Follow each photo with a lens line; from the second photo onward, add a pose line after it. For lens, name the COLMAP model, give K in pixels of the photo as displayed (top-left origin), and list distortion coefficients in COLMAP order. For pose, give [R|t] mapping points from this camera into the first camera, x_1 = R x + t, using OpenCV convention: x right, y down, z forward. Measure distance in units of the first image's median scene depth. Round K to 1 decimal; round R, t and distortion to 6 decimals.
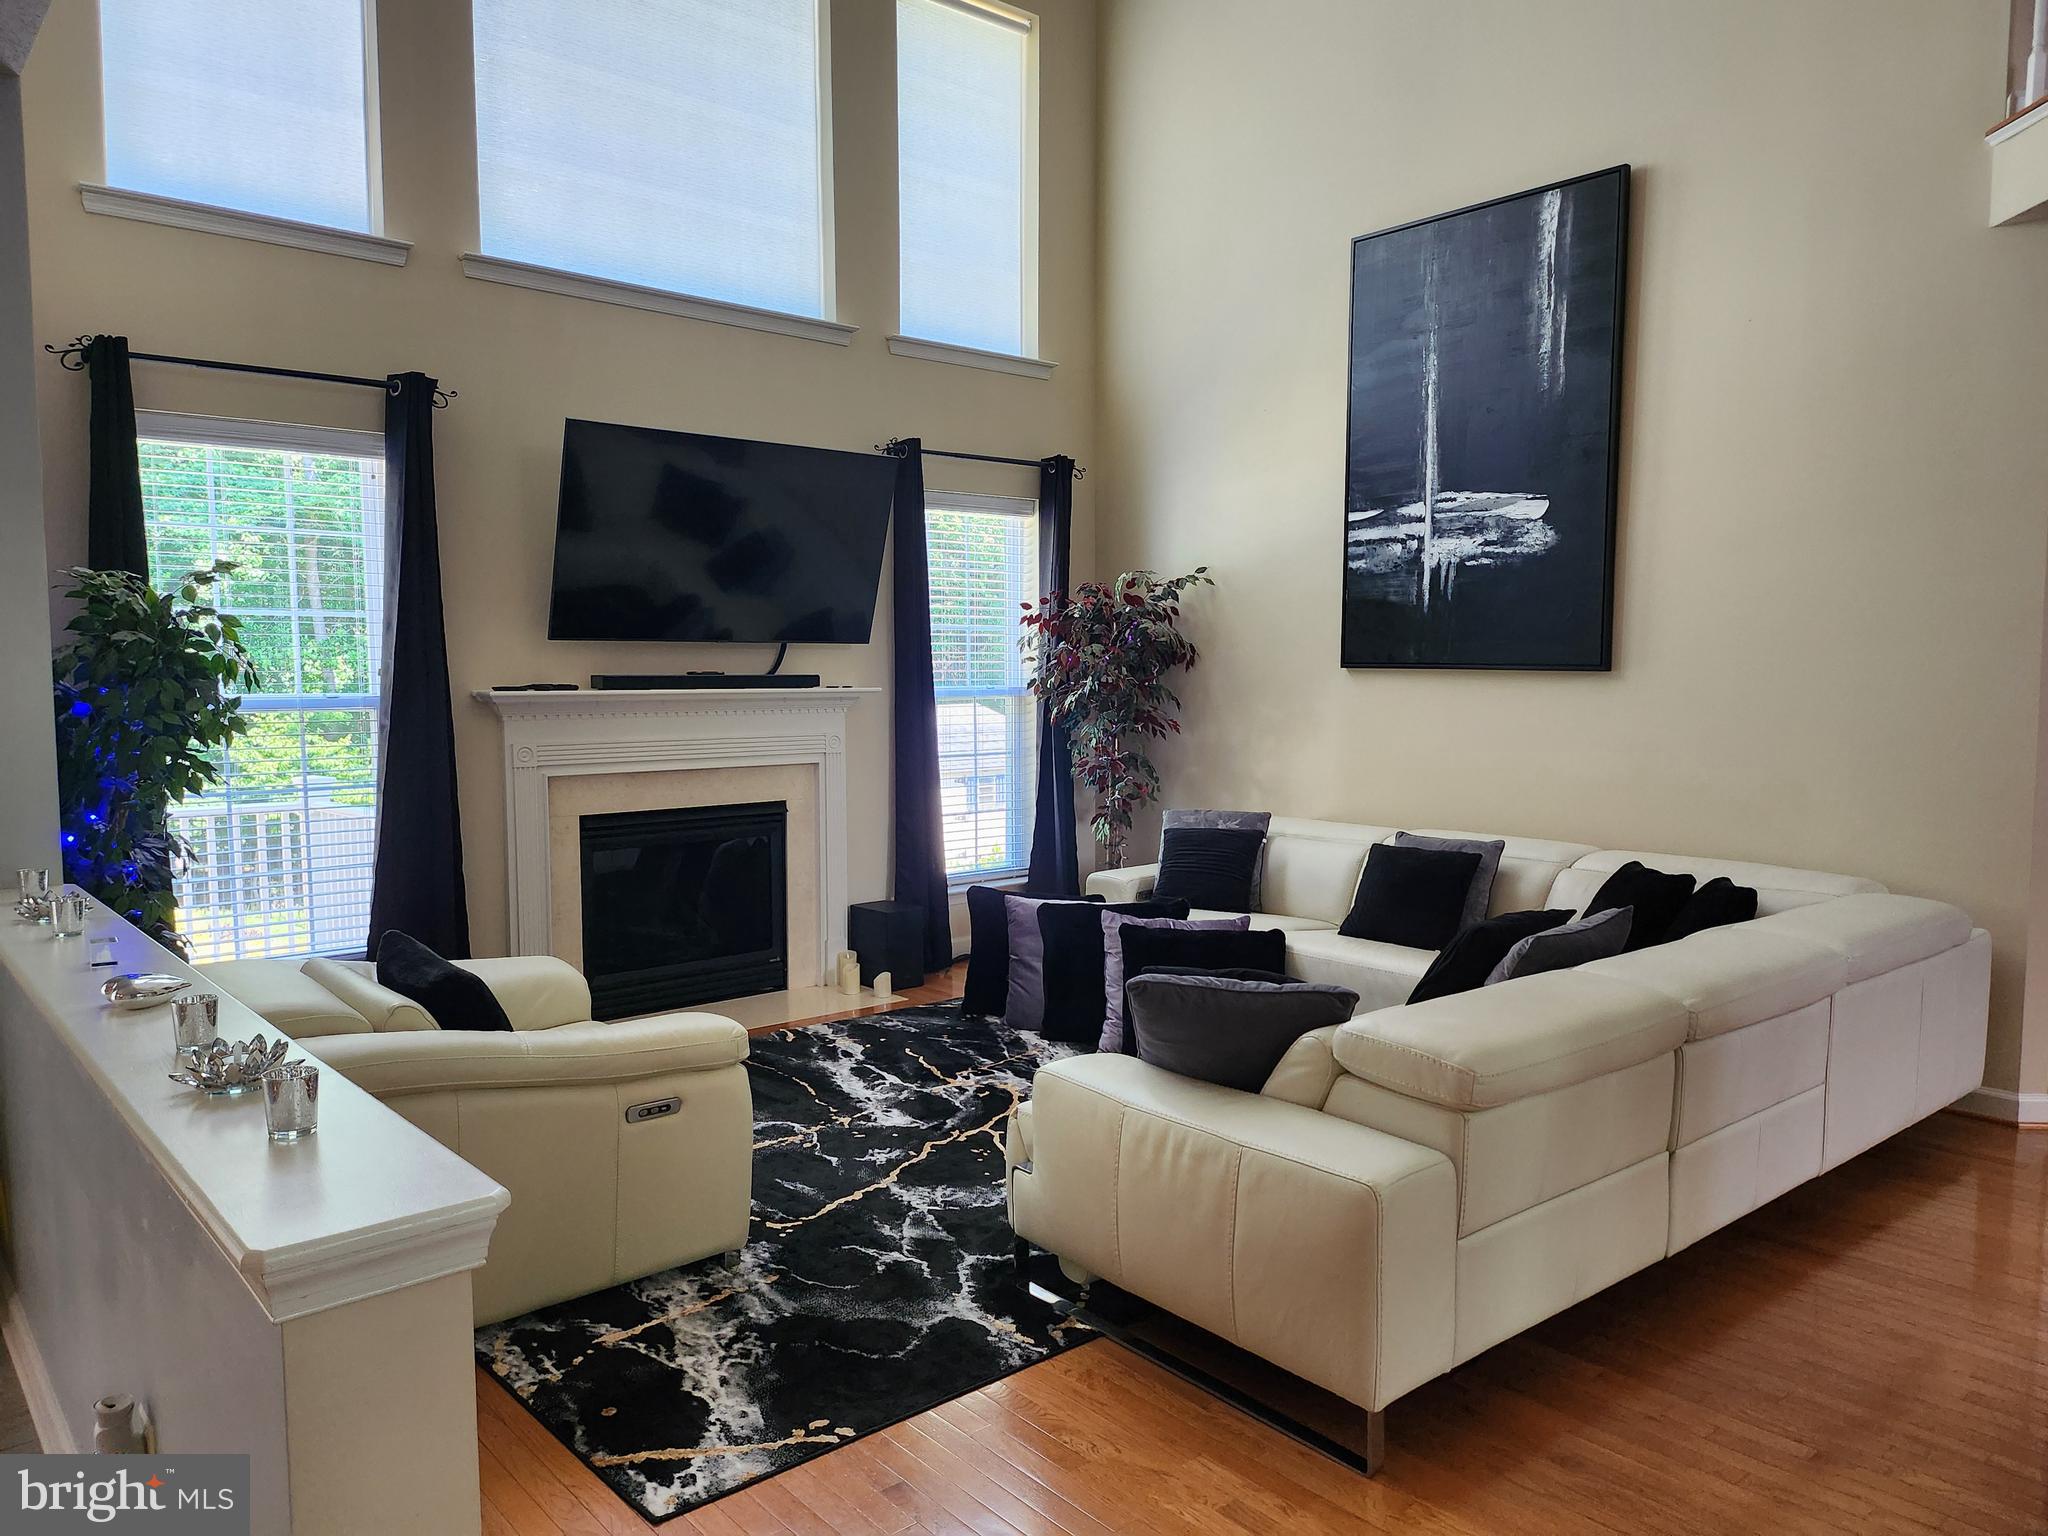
lens RADIAL K [[1451.3, 0, 1031.4], [0, 1451.3, 773.8], [0, 0, 1]] dist [0.053870, -0.043714]
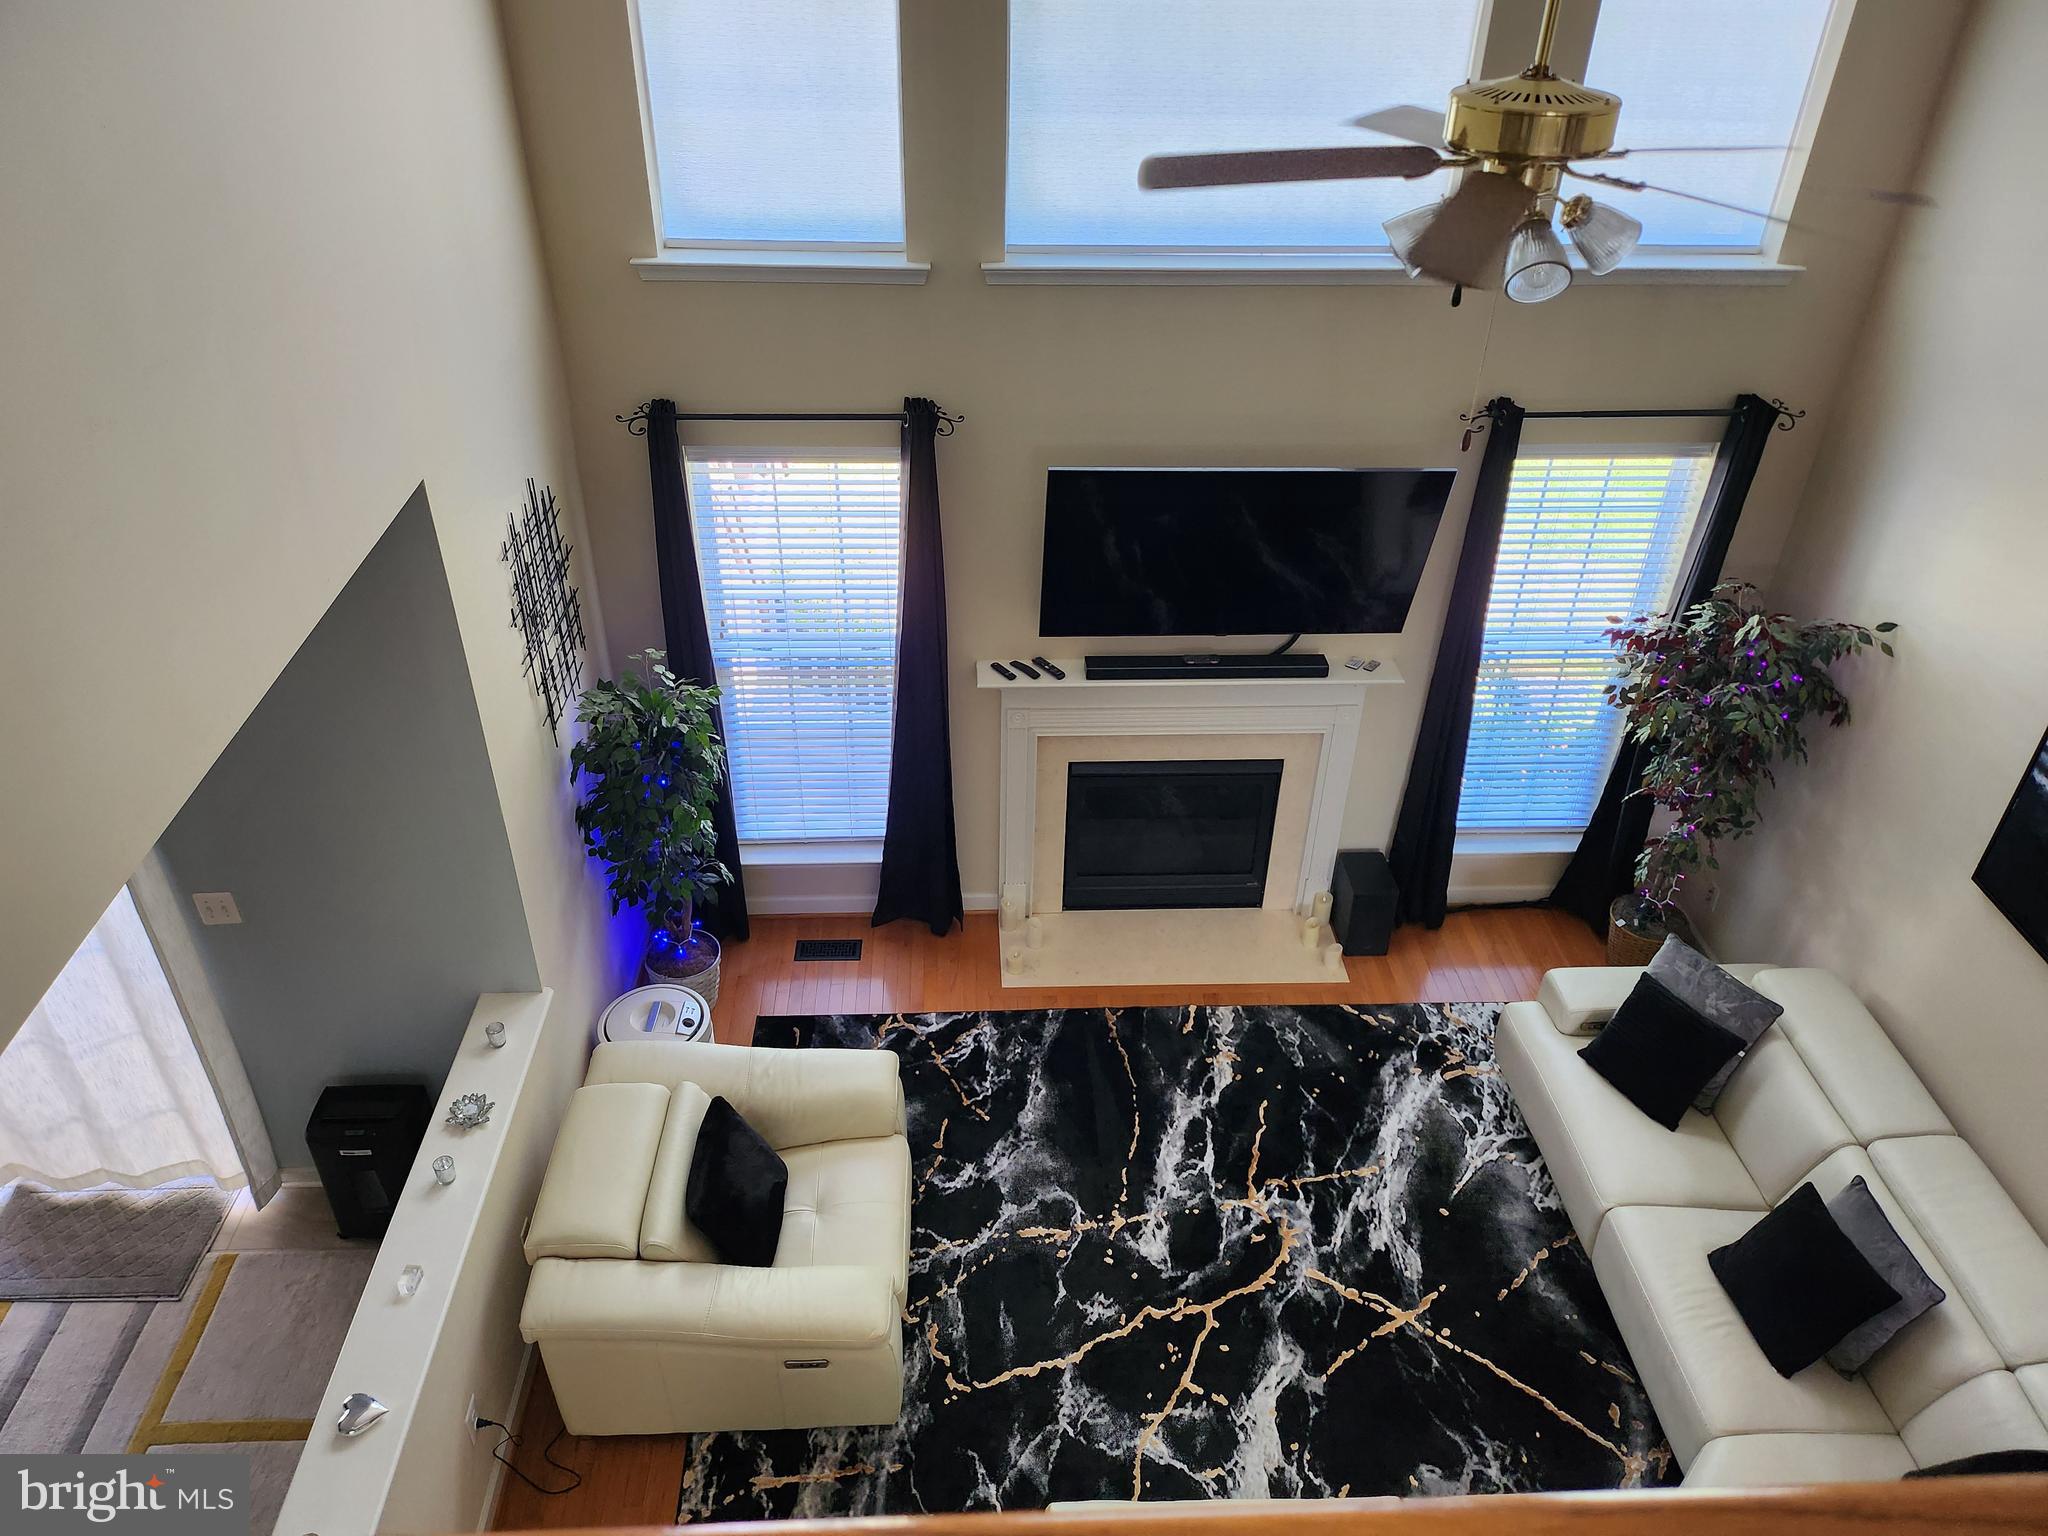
lens RADIAL K [[1451.3, 0, 1017.4], [0, 1451.3, 761.6], [0, 0, 1]] dist [0.053870, -0.043714]
pose [[0.787445, 0.360542, -0.499939, 0.232234], [-0.066254, 0.855893, 0.512891, -0.603380], [0.612814, -0.370750, 0.697856, 0.254559]]
